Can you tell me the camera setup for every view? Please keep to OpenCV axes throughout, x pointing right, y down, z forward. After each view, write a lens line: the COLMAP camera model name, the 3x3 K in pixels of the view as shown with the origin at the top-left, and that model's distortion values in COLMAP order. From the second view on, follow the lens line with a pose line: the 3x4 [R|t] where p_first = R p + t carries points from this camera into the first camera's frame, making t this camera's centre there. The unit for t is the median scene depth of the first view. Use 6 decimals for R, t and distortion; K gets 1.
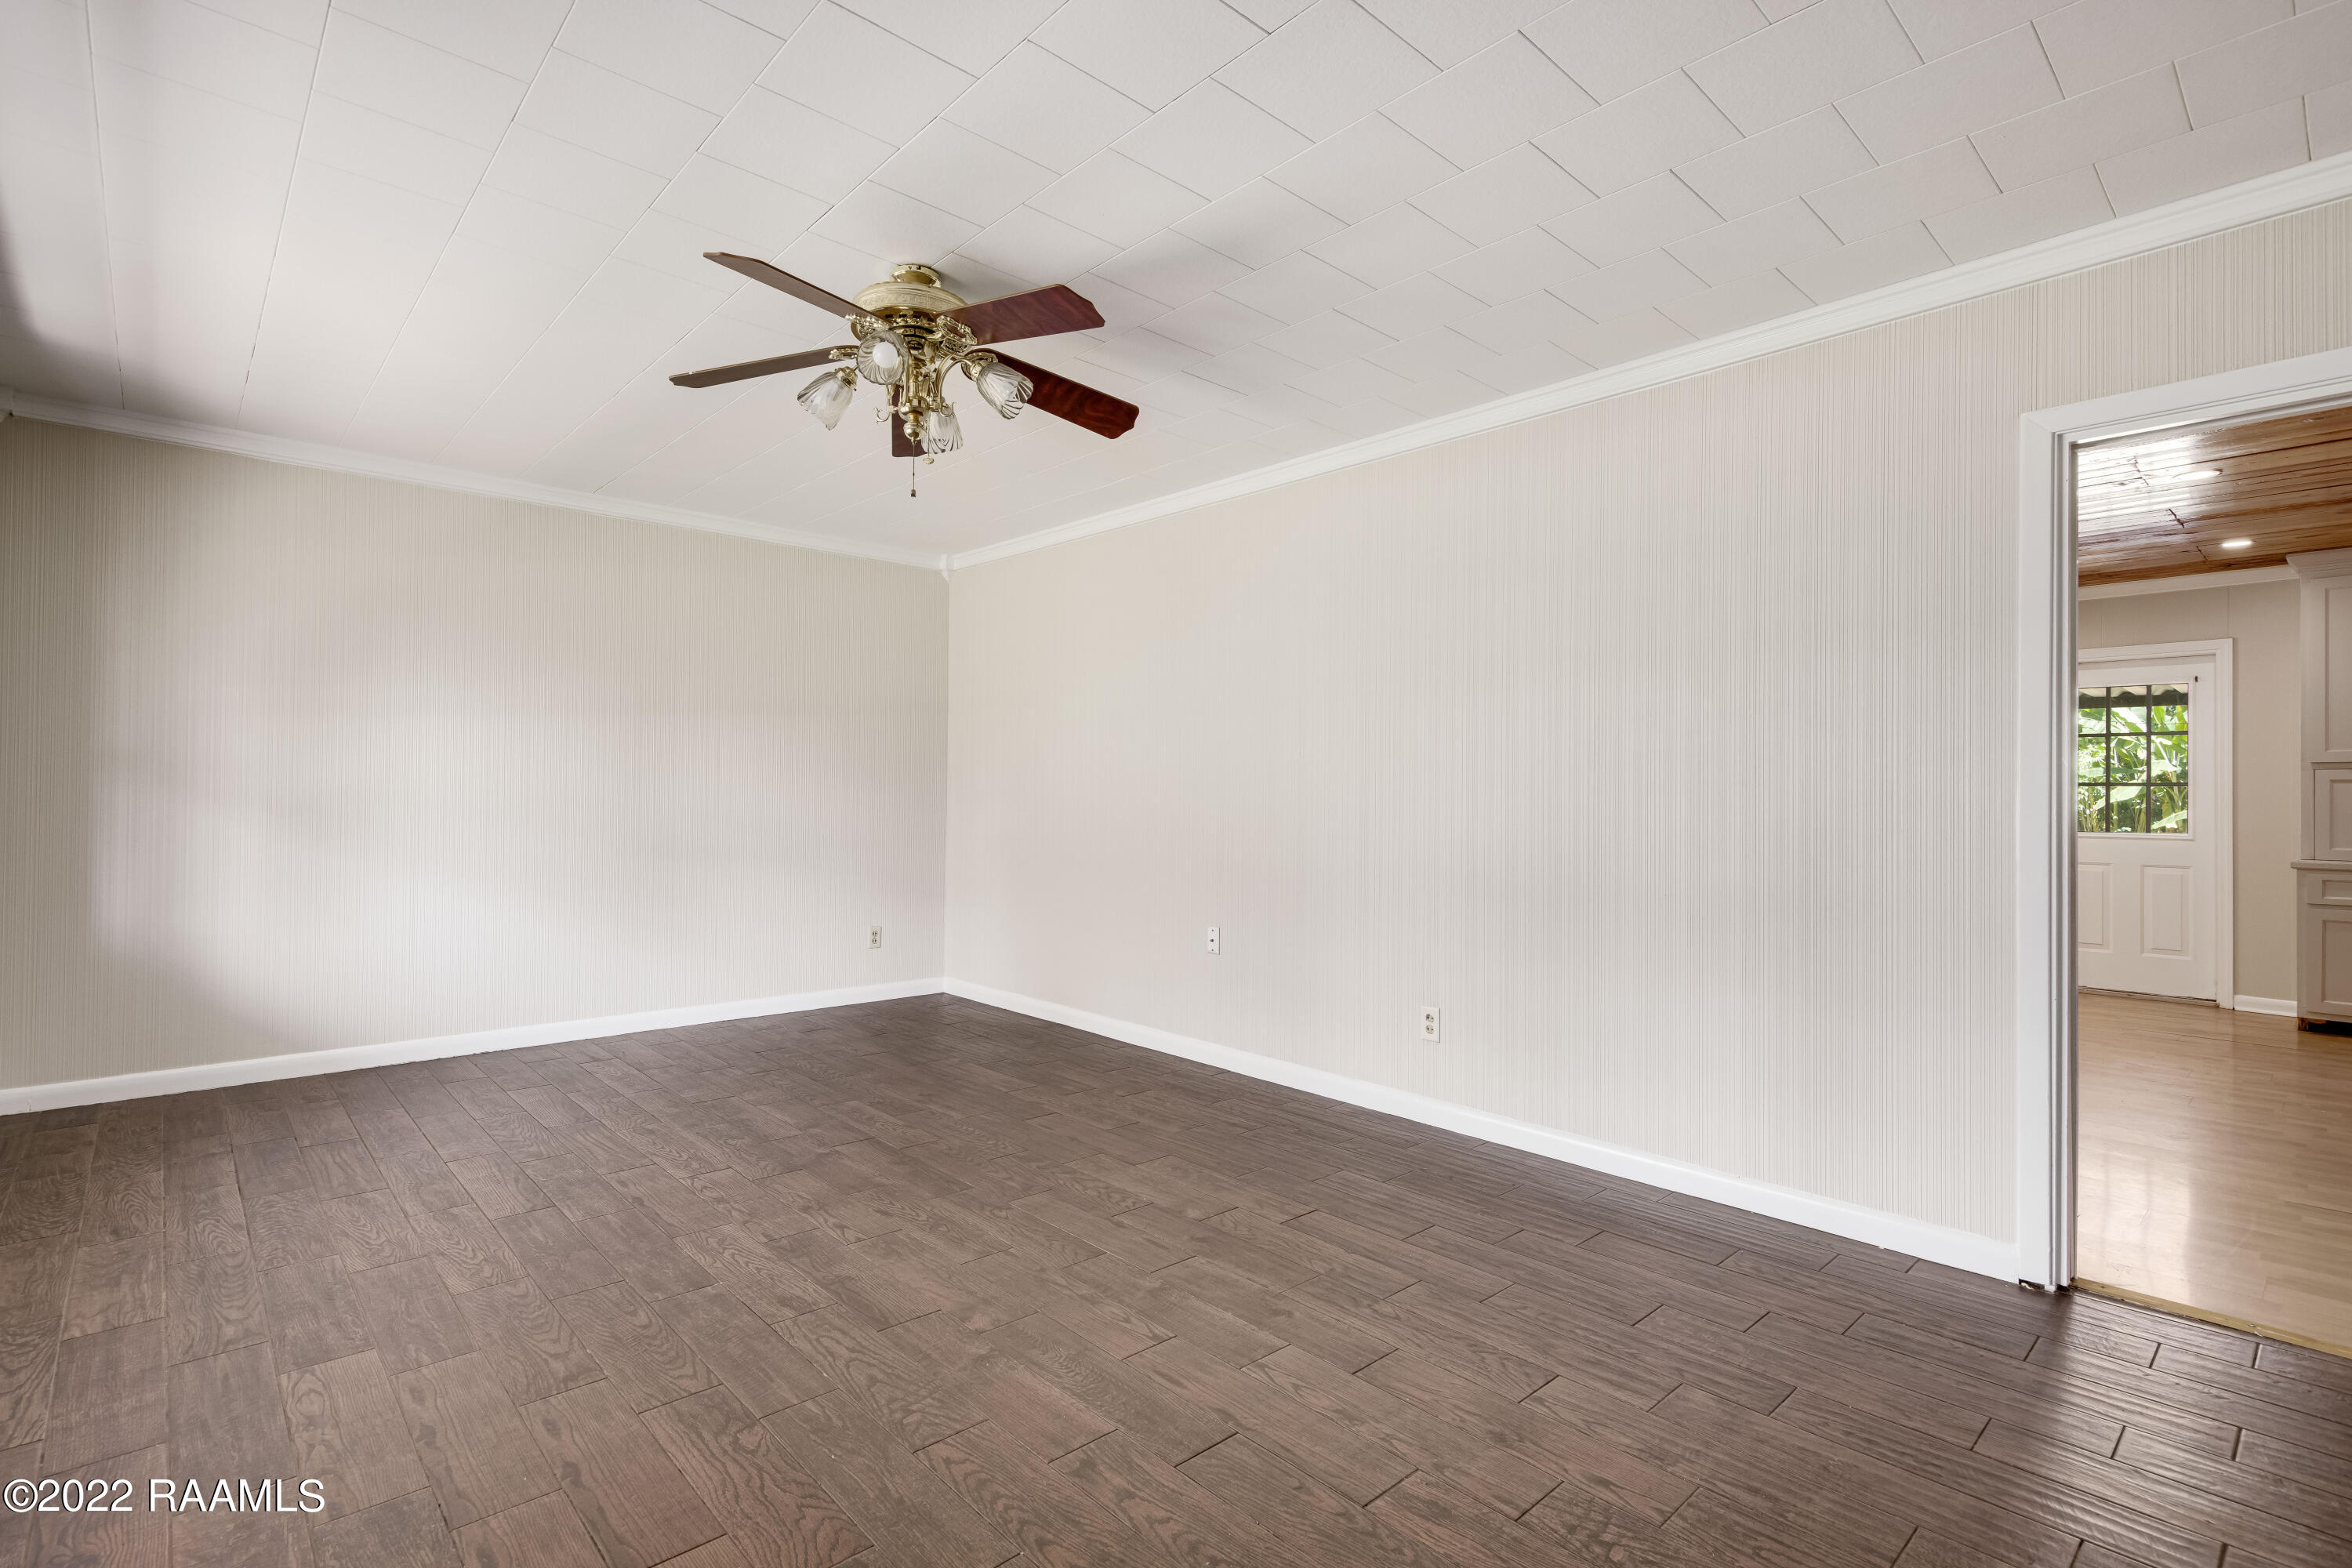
lens RADIAL K [[1099.5, 0, 1176.0], [0, 1099.5, 784.0], [0, 0, 1]] dist [0.000162, -0.000214]
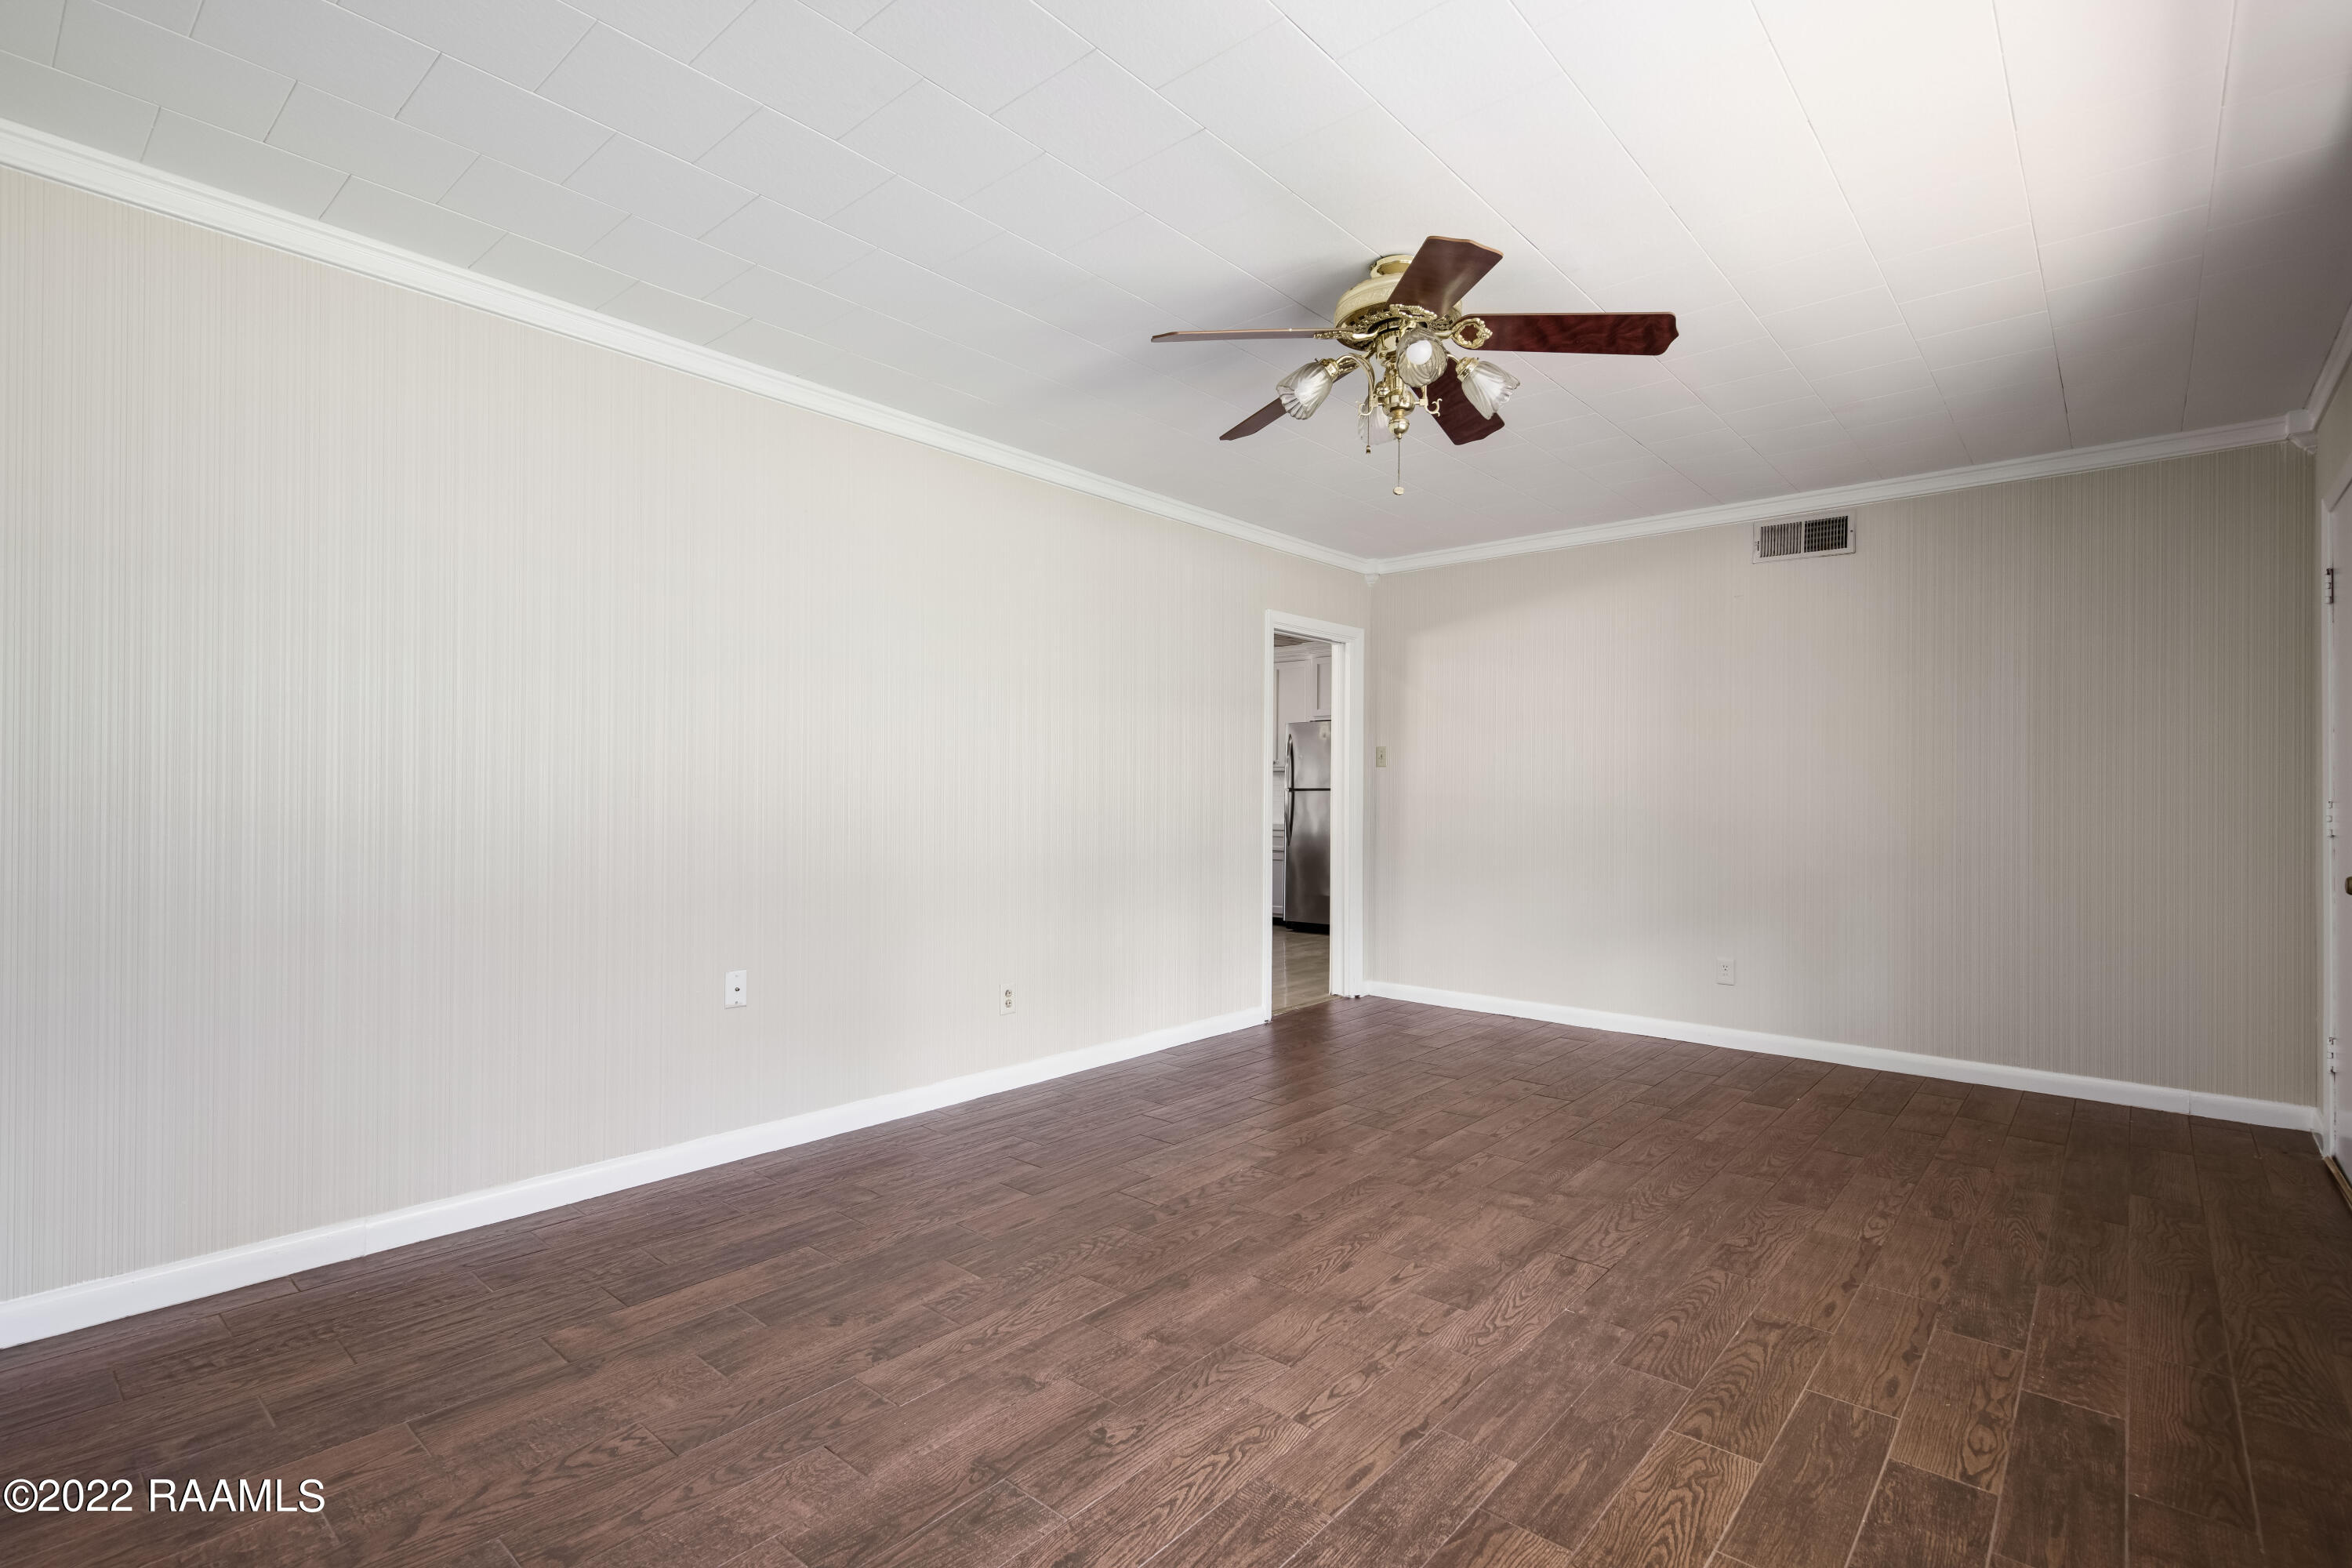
lens RADIAL K [[1099.5, 0, 1176.0], [0, 1099.5, 784.0], [0, 0, 1]] dist [0.000162, -0.000214]
pose [[-0.106907, -0.005424, 0.994254, -1.136695], [-0.015106, 0.999879, 0.003831, -0.003338], [-0.994154, -0.014610, -0.106976, 1.237575]]
